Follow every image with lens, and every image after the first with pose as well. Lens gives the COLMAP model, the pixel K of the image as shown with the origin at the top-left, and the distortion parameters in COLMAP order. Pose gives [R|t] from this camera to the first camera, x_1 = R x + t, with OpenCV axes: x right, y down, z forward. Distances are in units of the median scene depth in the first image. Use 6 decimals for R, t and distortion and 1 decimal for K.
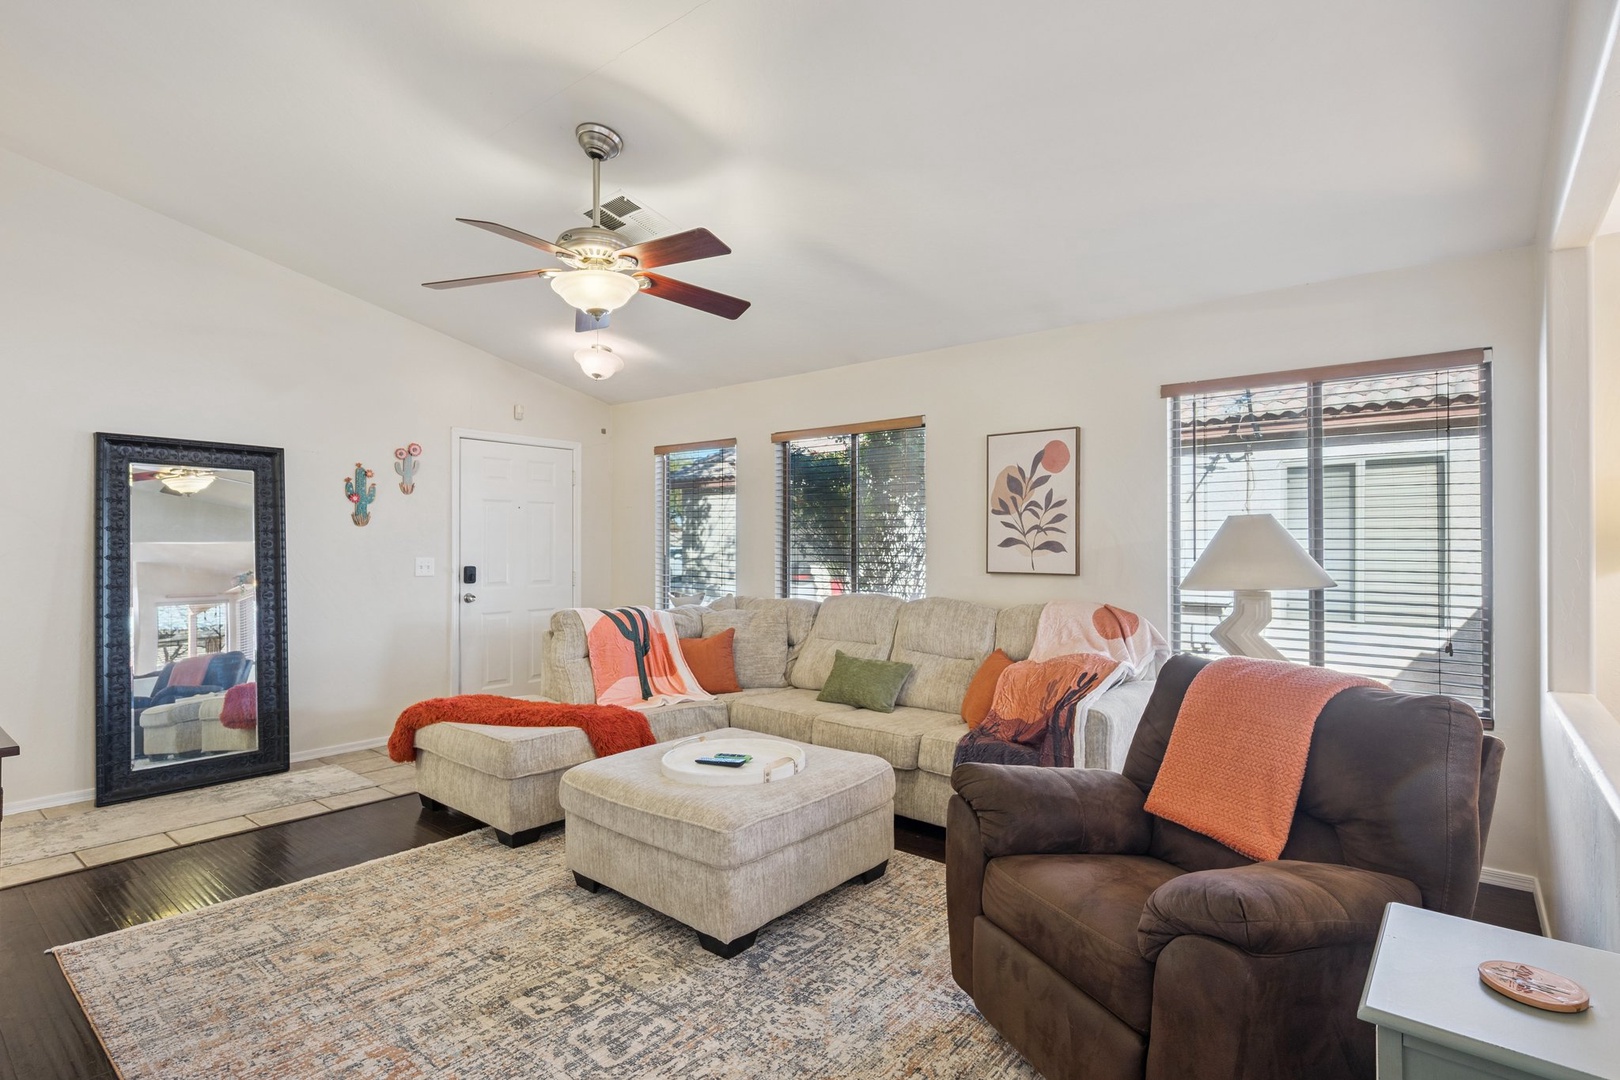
lens RADIAL K [[795.4, 0, 813.6], [0, 795.4, 538.9], [0, 0, 1]] dist [-0.000697, 0.000090]
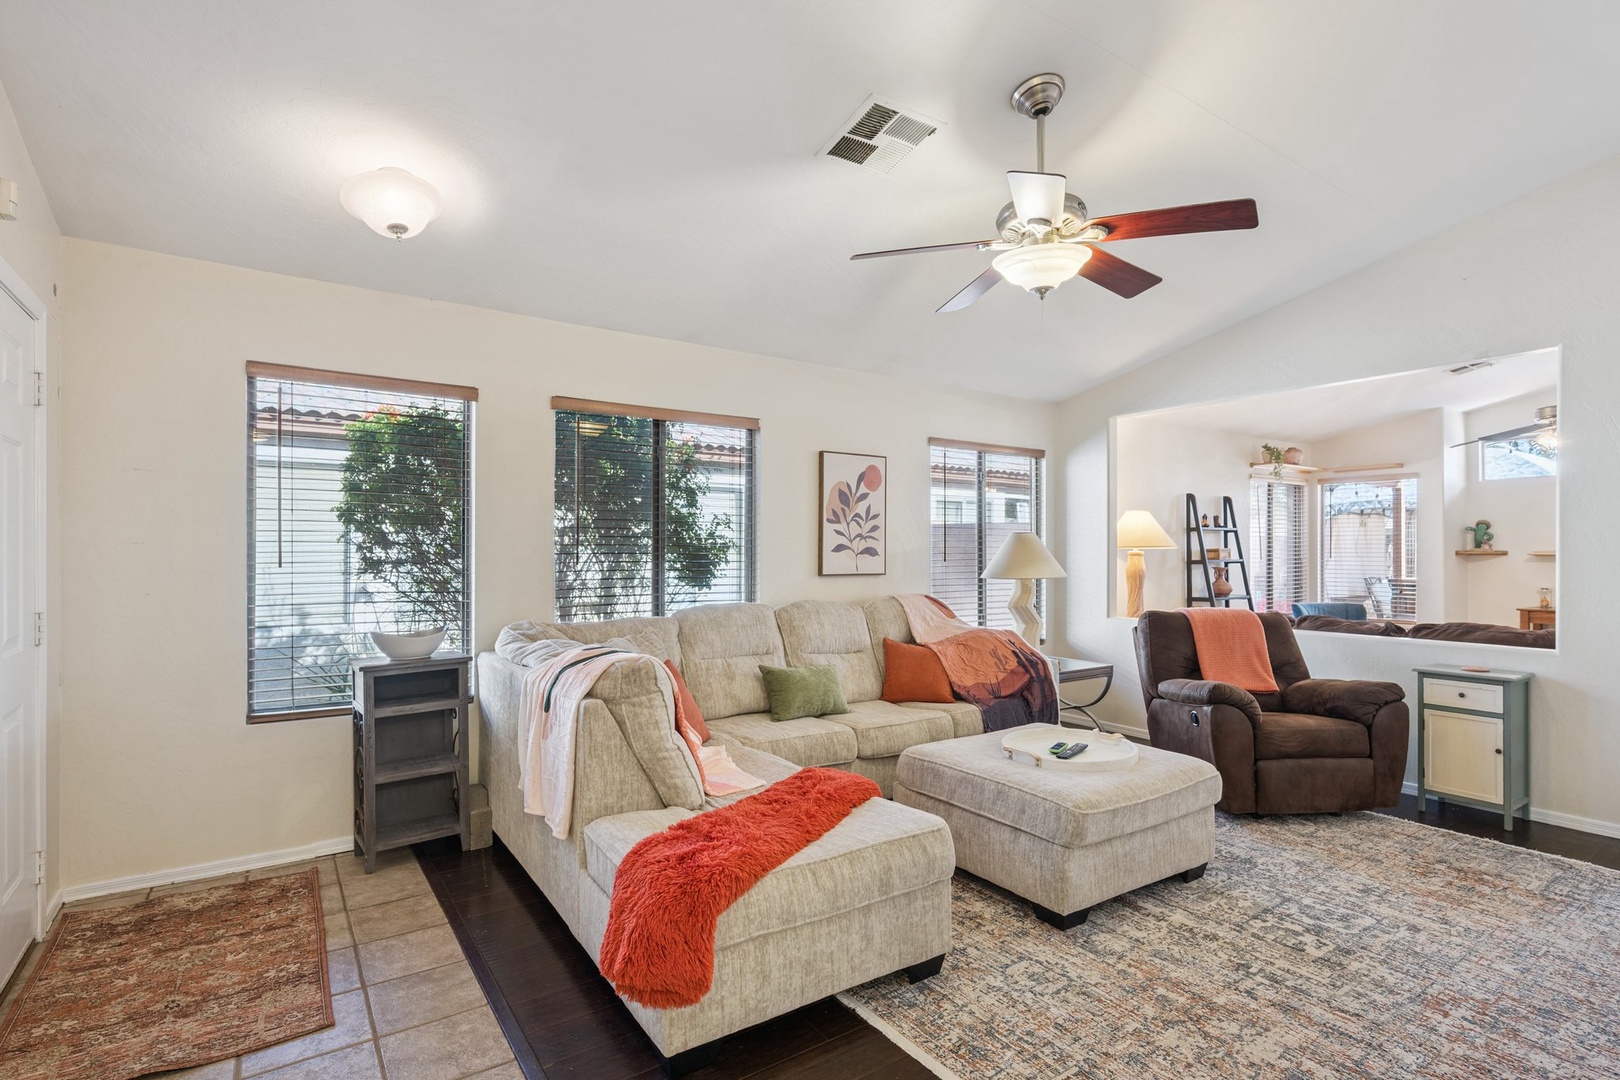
lens RADIAL K [[795.4, 0, 814.3], [0, 795.4, 550.7], [0, 0, 1]] dist [-0.000697, 0.000090]
pose [[0.275570, -0.000187, 0.961281, -0.914045], [-0.011256, 0.999931, 0.003422, 0.005236], [-0.961215, -0.011763, 0.275549, 0.760040]]
